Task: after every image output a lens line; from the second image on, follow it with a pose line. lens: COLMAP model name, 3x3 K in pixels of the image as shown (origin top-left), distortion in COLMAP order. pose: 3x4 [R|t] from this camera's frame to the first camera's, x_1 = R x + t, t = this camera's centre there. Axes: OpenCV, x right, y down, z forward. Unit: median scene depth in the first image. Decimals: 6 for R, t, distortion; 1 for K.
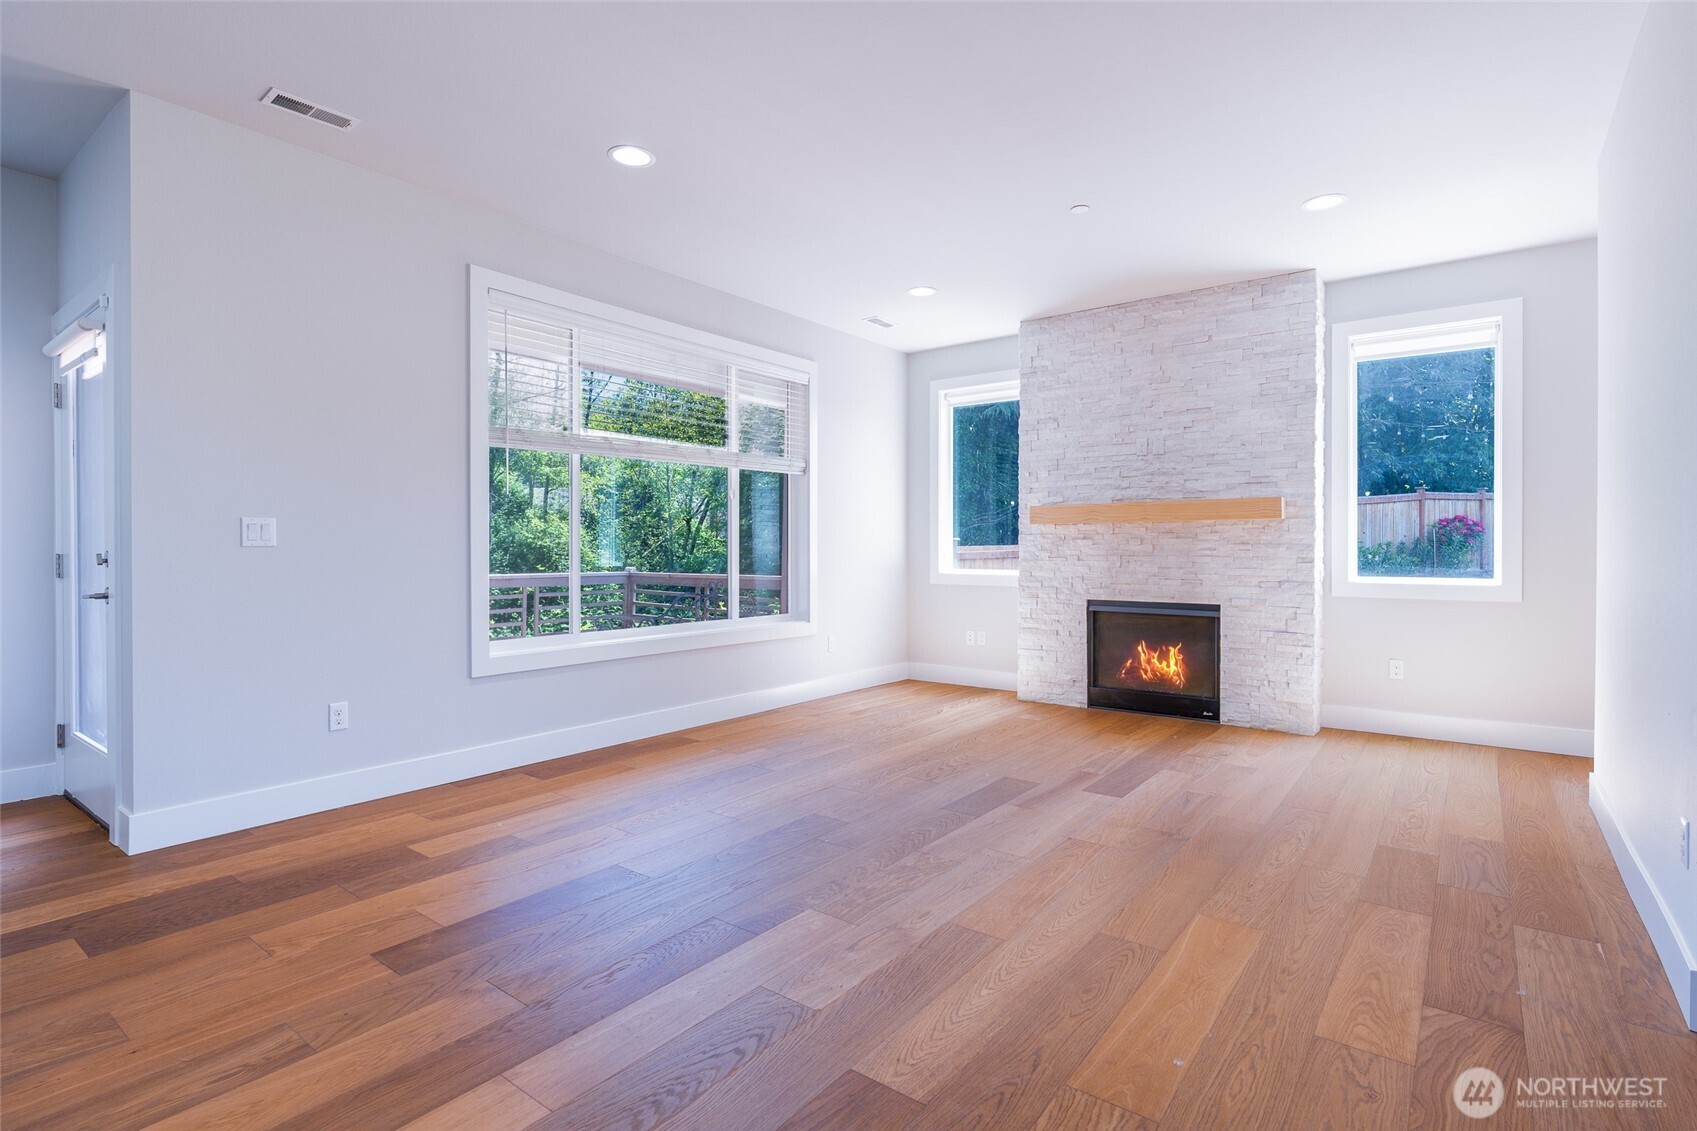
lens RADIAL K [[844.2, 0, 862.6], [0, 844.2, 552.3], [0, 0, 1]] dist [-0.006789, 0.005240]
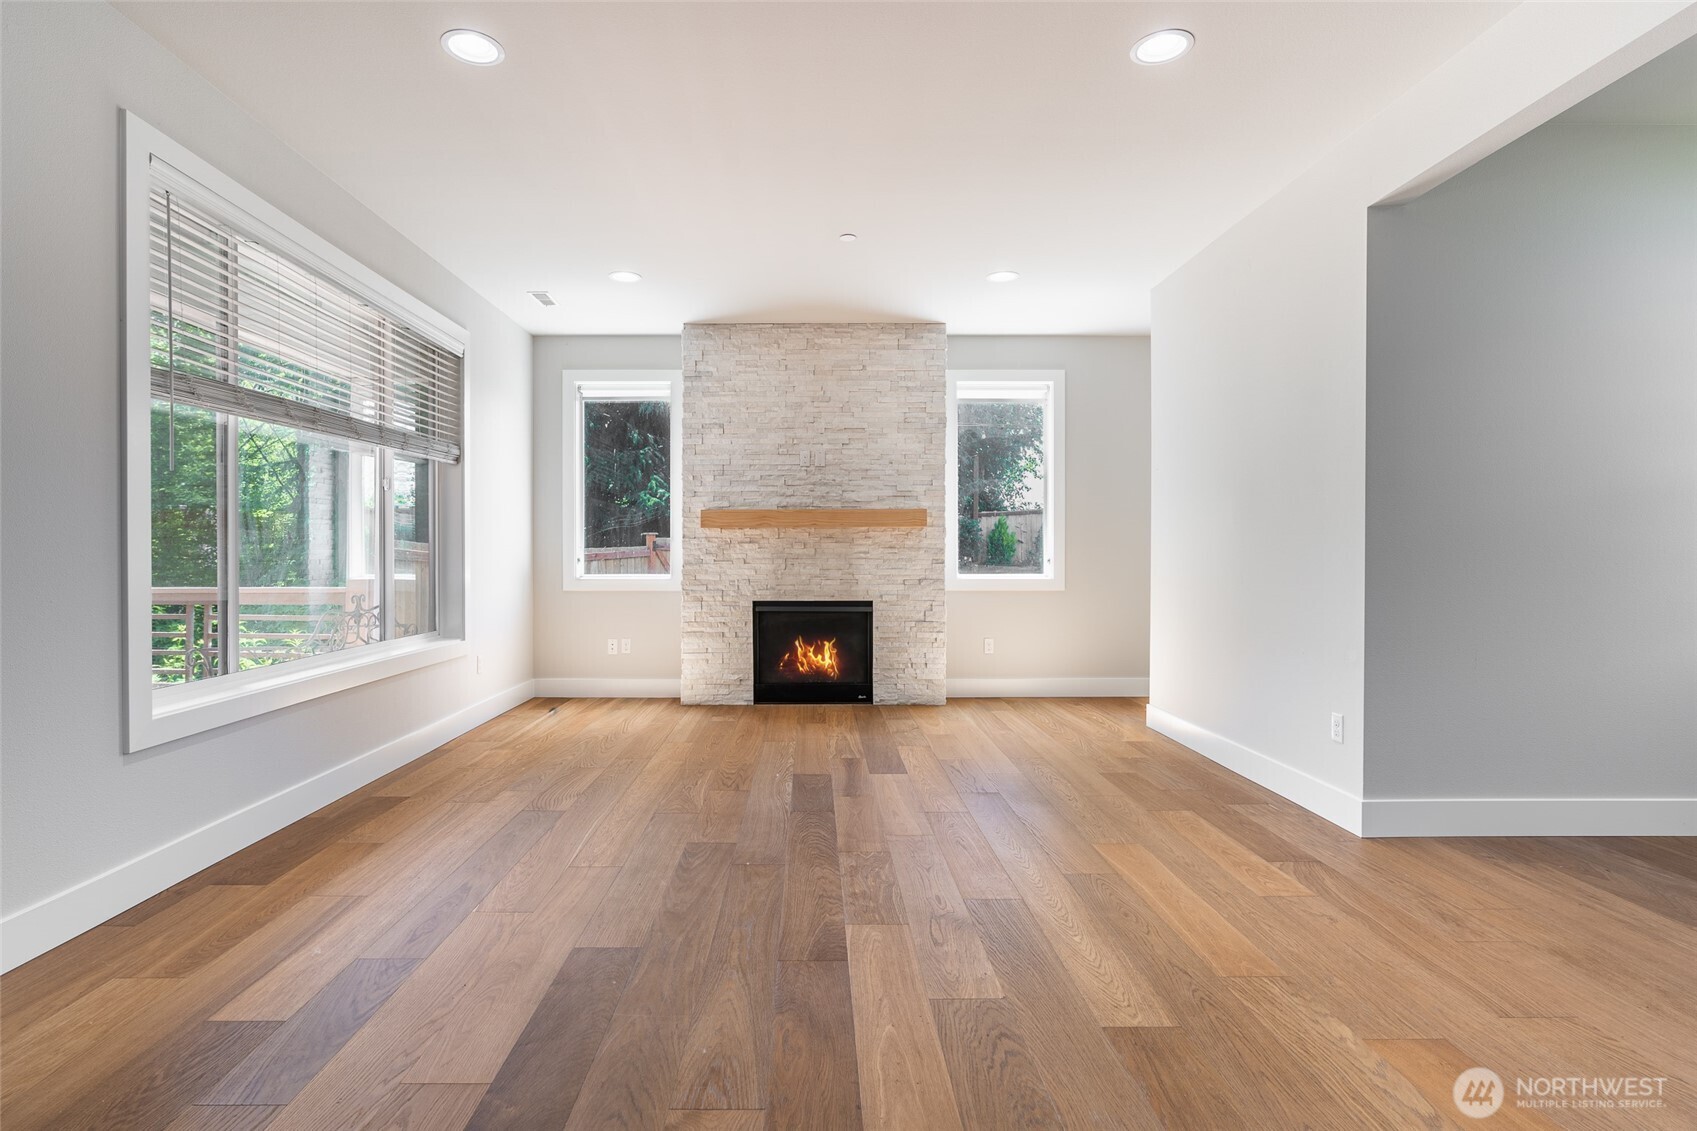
lens RADIAL K [[844.2, 0, 837.5], [0, 844.2, 568.1], [0, 0, 1]] dist [-0.006789, 0.005240]
pose [[0.788065, -0.014004, 0.615432, -0.335203], [0.004331, 0.999843, 0.017205, -0.002633], [-0.615577, -0.010893, 0.788002, 0.123306]]
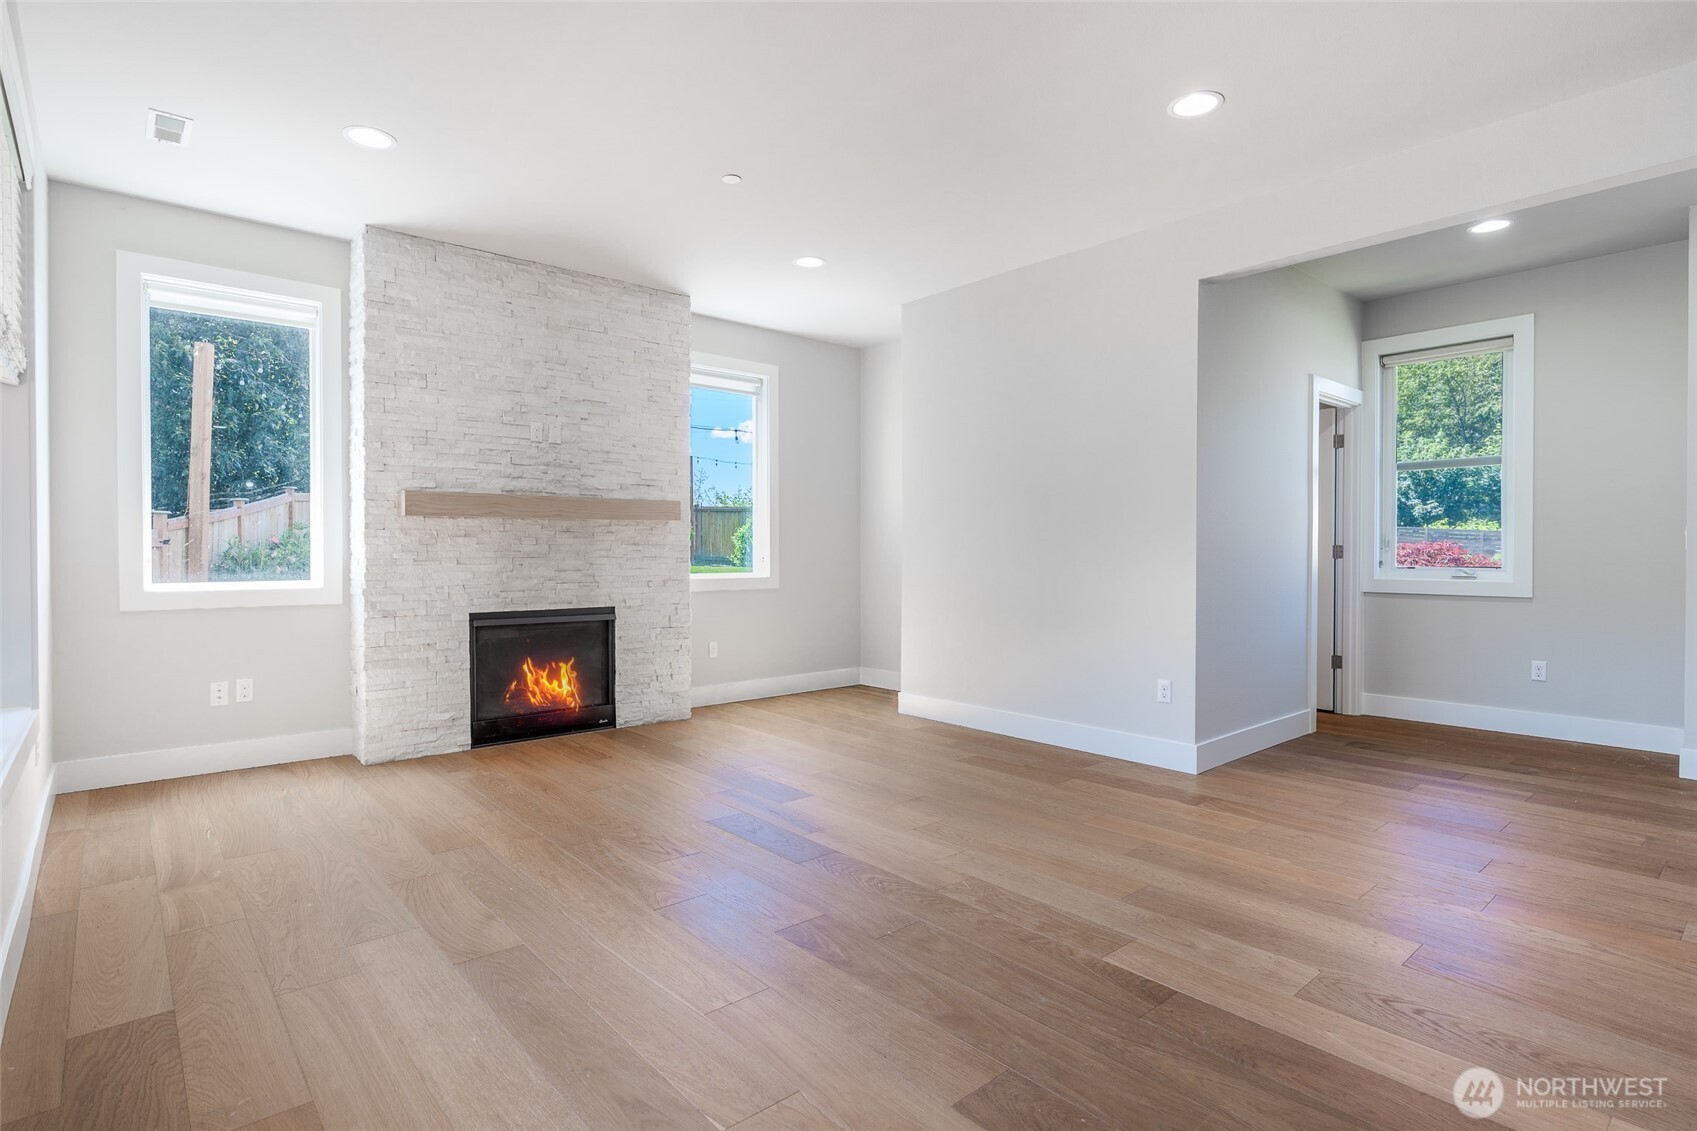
lens RADIAL K [[844.2, 0, 849.4], [0, 844.2, 565.3], [0, 0, 1]] dist [-0.006789, 0.005240]
pose [[0.213526, -0.018319, 0.976766, -0.490224], [0.003633, 0.999832, 0.017957, -0.002431], [-0.976931, -0.000285, 0.213556, 0.542013]]
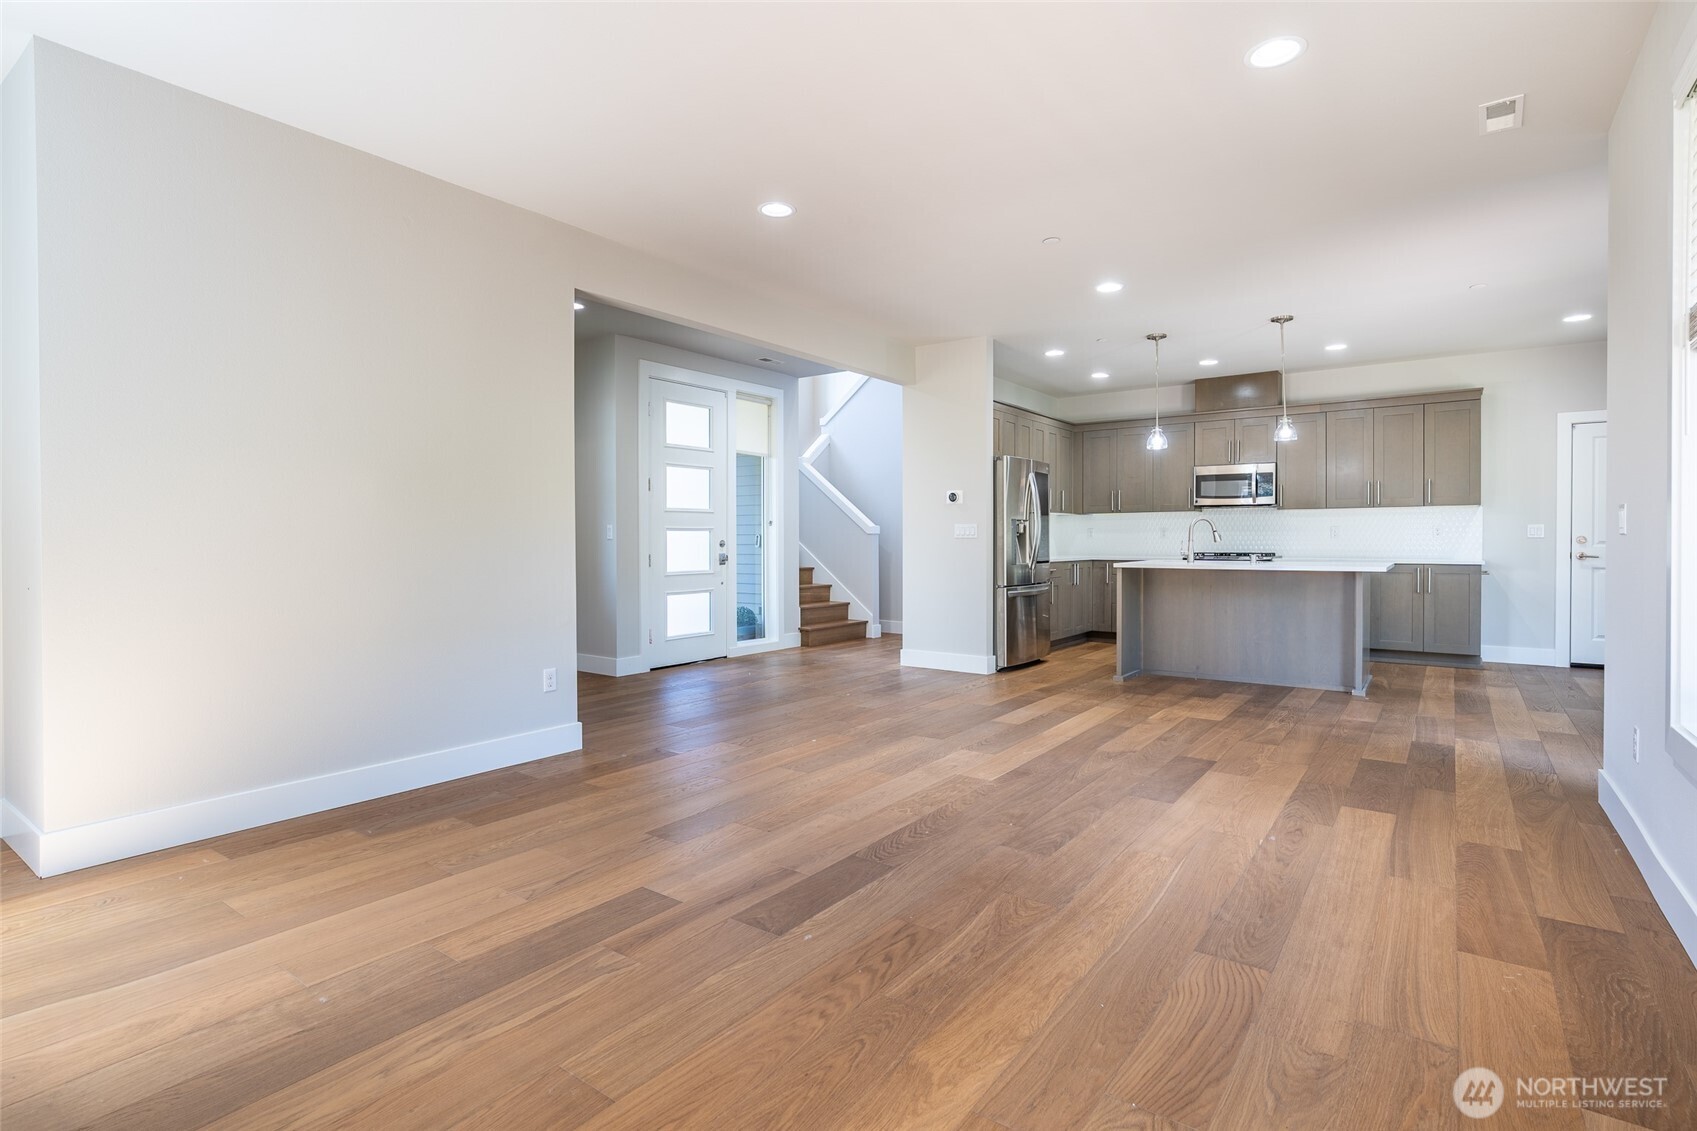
lens RADIAL K [[844.2, 0, 843.4], [0, 844.2, 538.2], [0, 0, 1]] dist [-0.006789, 0.005240]
pose [[-0.999993, 0.001499, -0.003338, 0.101711], [0.001485, 0.999989, 0.004413, -0.006372], [0.003345, 0.004408, -0.999985, 1.255871]]
